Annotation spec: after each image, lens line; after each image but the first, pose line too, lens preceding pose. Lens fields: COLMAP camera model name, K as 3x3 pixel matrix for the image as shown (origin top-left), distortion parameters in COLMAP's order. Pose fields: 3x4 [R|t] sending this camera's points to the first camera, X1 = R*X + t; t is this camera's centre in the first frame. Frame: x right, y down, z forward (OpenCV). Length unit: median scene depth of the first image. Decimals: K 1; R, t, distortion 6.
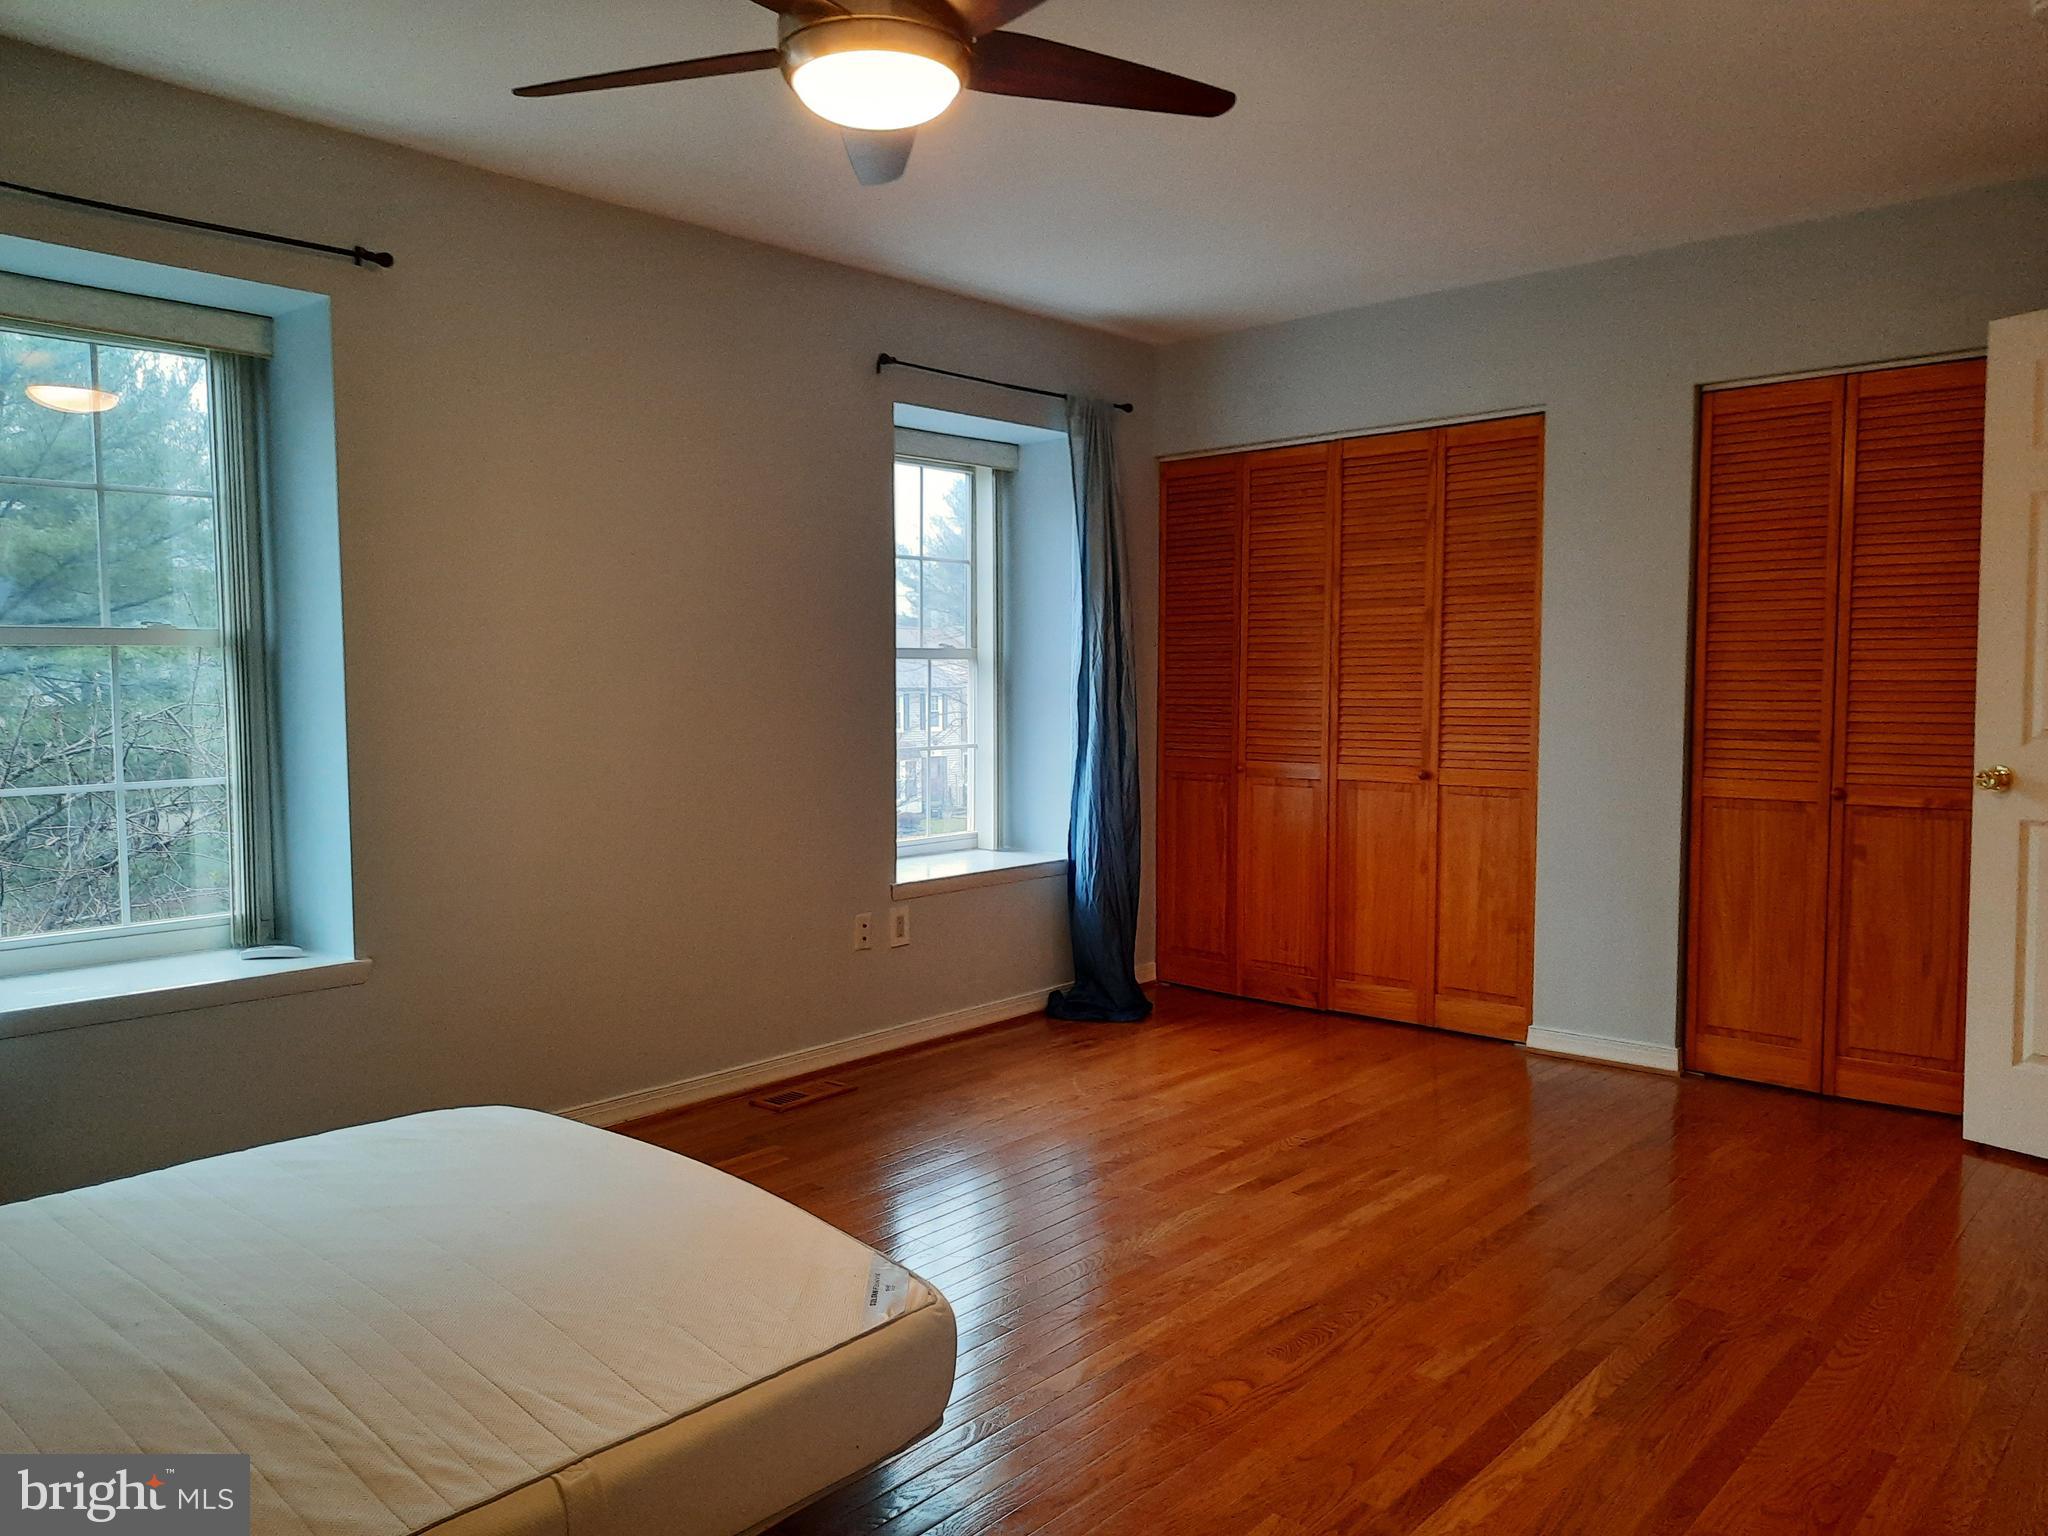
lens RADIAL K [[1498.1, 0, 1024.5], [0, 1498.1, 765.1], [0, 0, 1]] dist [0.015884, -0.003342]
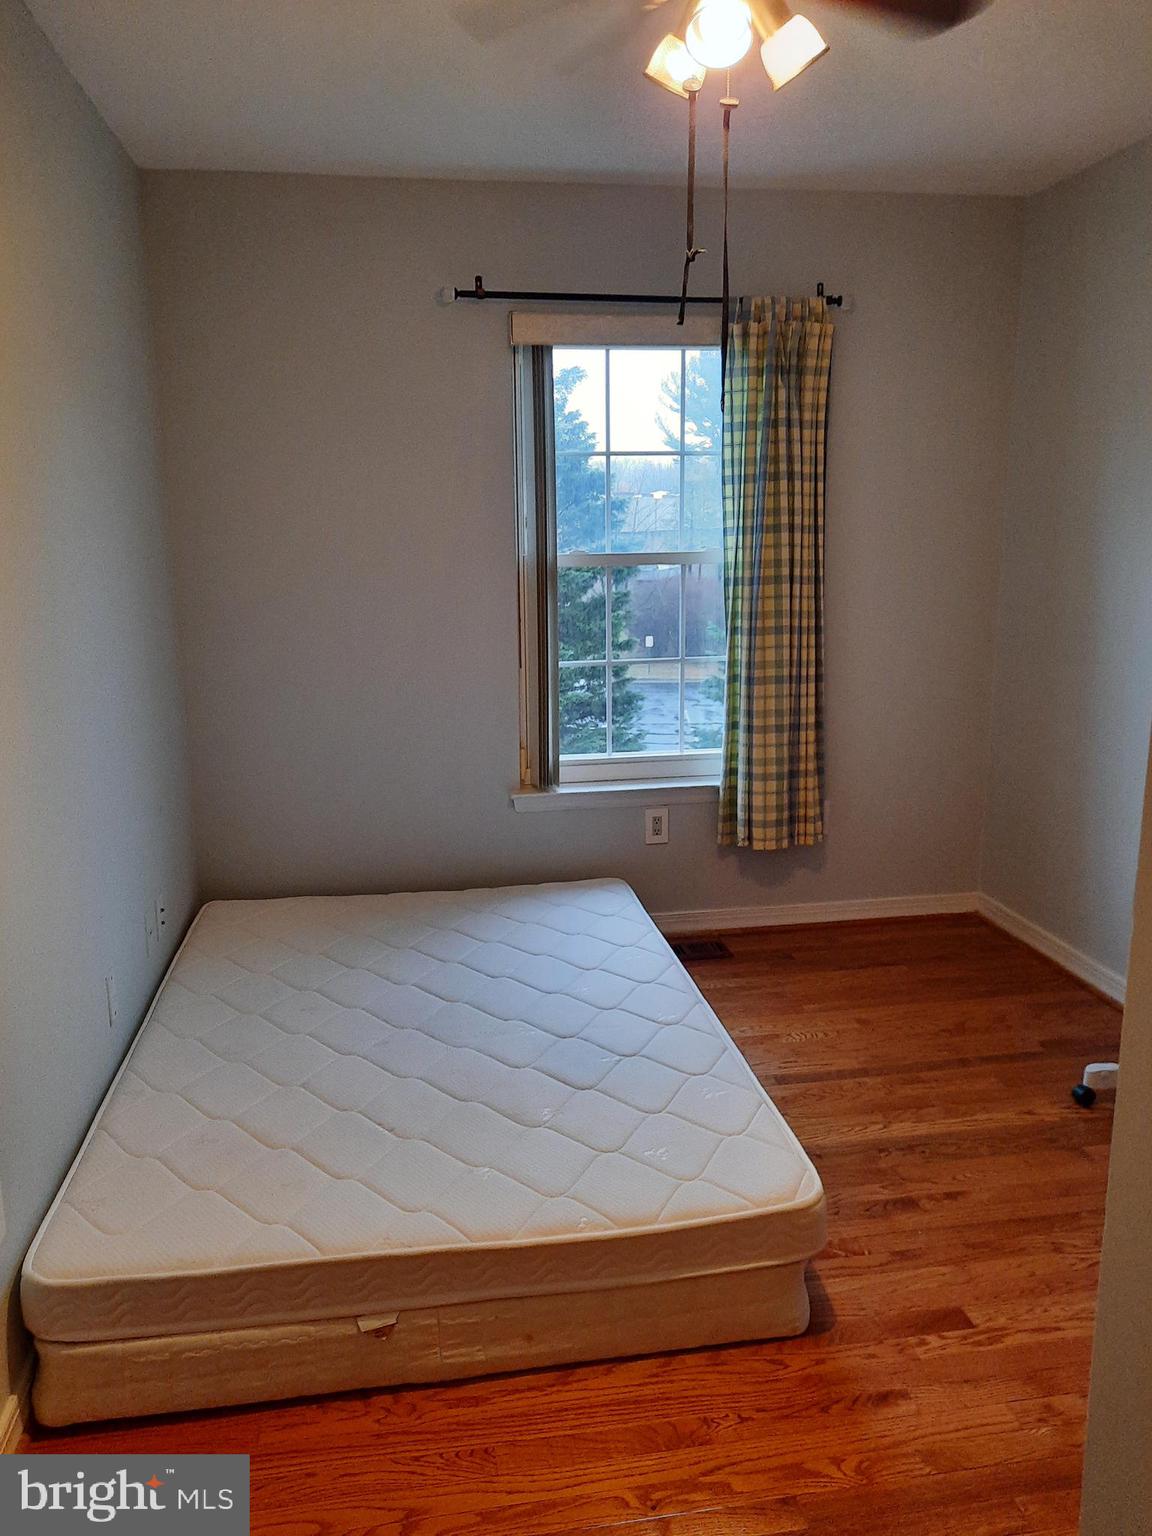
lens RADIAL K [[1123.5, 0, 574.2], [0, 1123.5, 755.1], [0, 0, 1]] dist [0.015884, -0.003342]
pose [[0.773551, 0.101798, -0.625505, 0.389392], [-0.024064, 0.991021, 0.131524, -0.043081], [0.633277, -0.086688, 0.769055, 0.432787]]
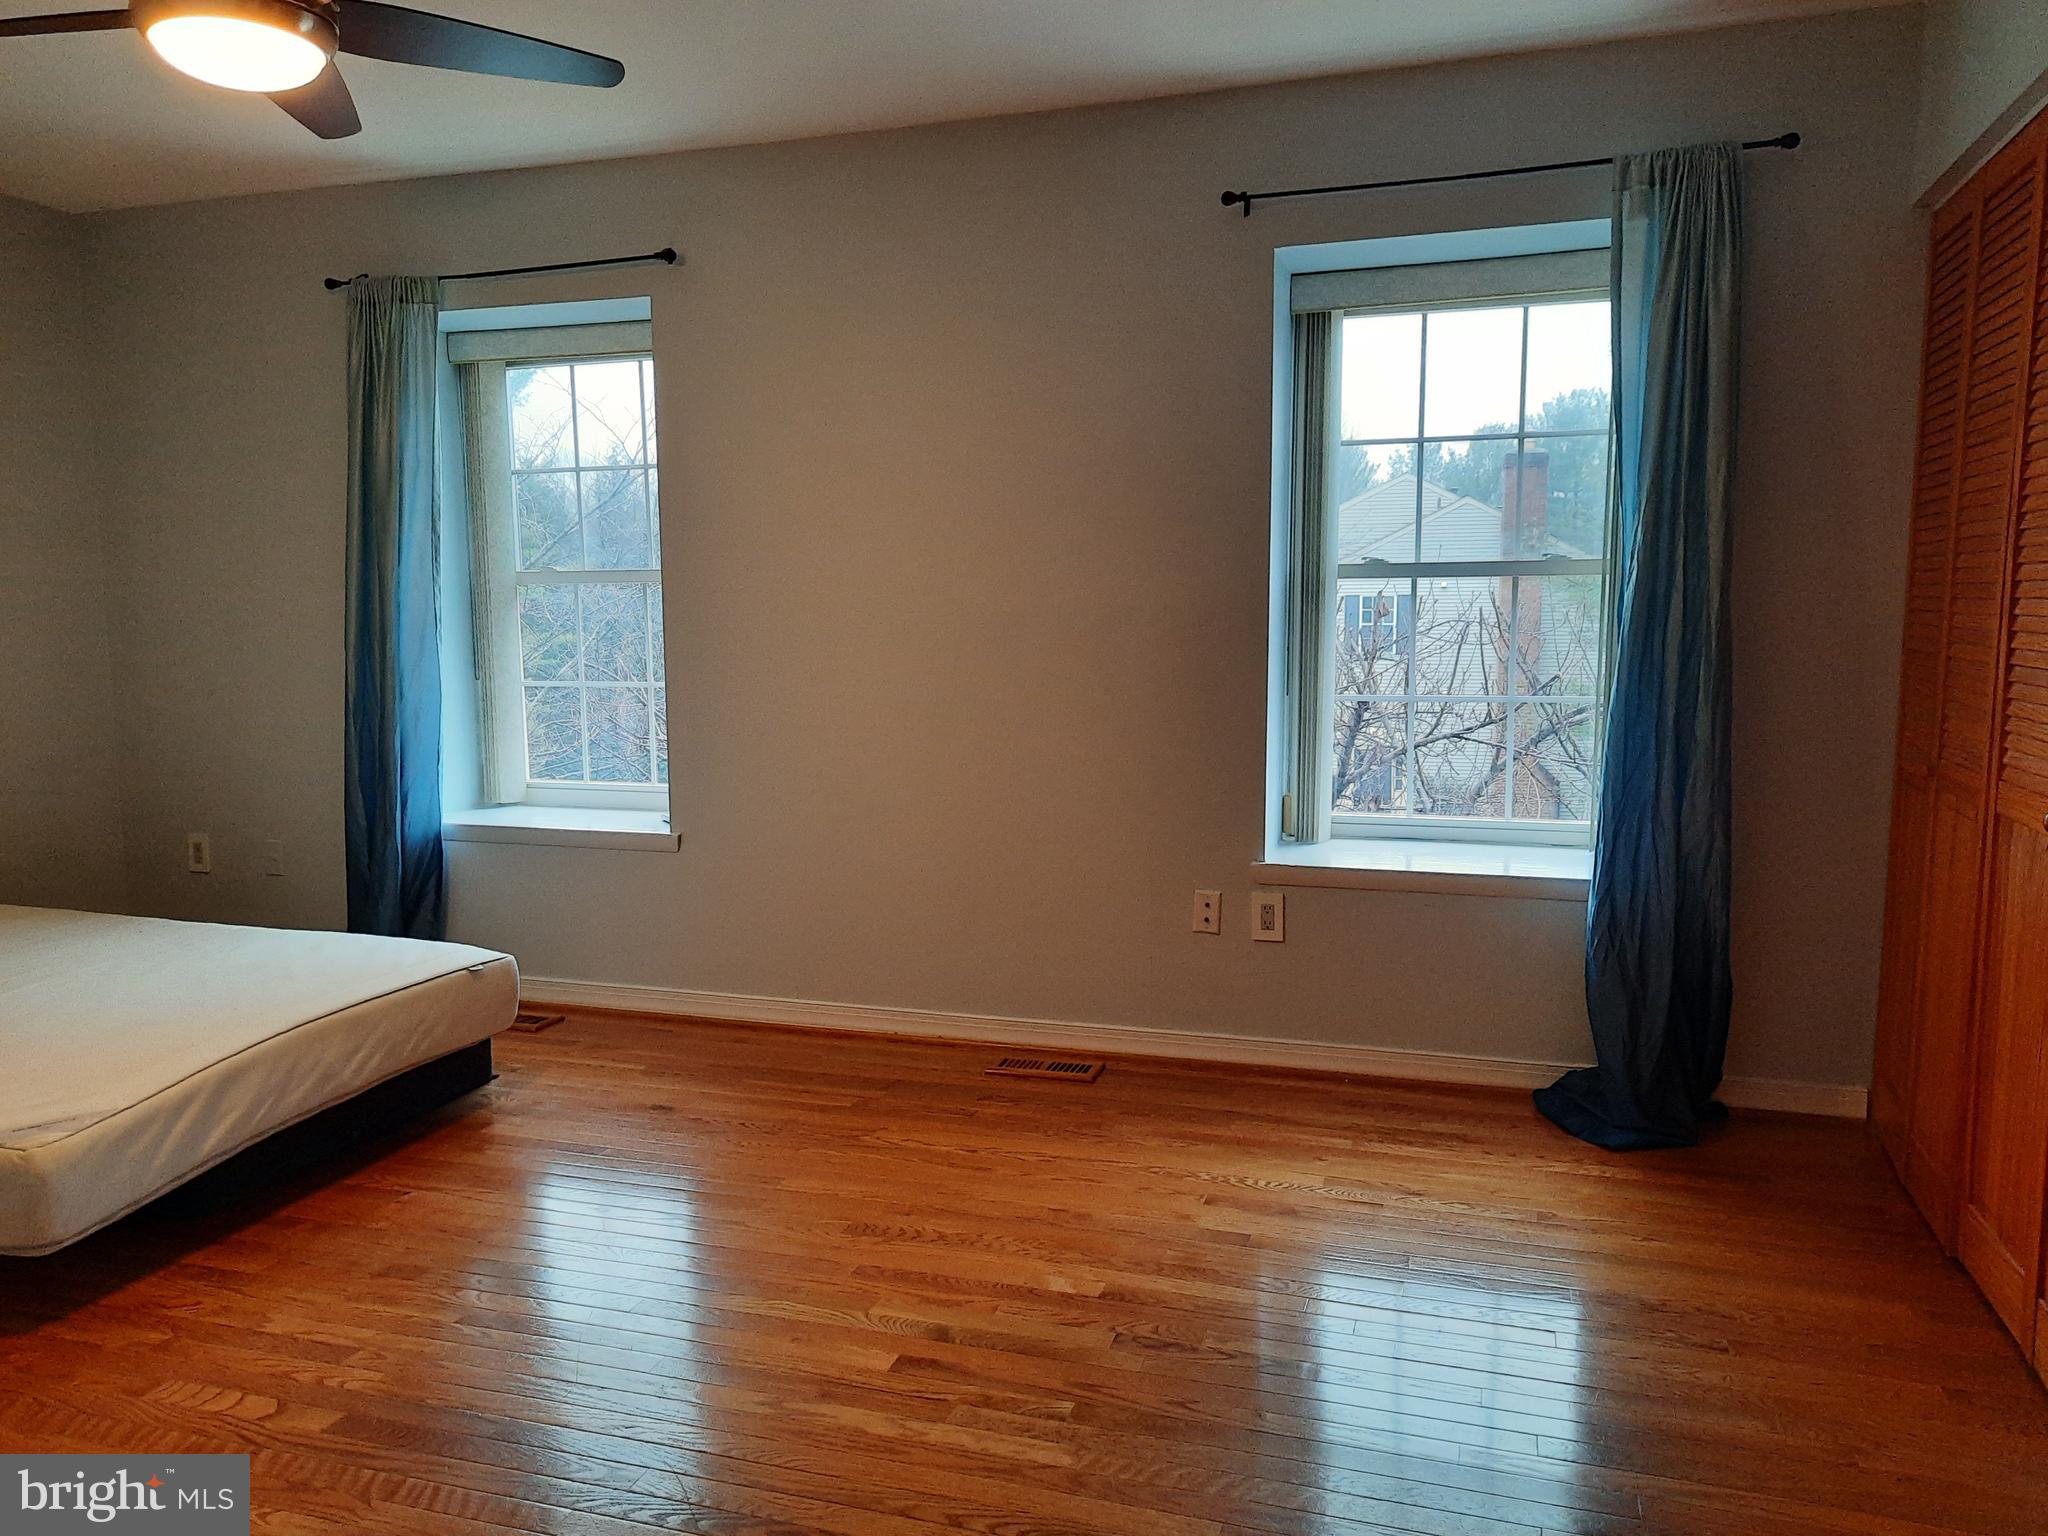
lens RADIAL K [[1498.1, 0, 1024.9], [0, 1498.1, 774.5], [0, 0, 1]] dist [0.015884, -0.003342]
pose [[0.400882, 0.105995, -0.909977, 0.660293], [-0.048325, 0.994348, 0.094533, -0.041893], [0.914854, 0.006078, 0.403738, 0.630566]]
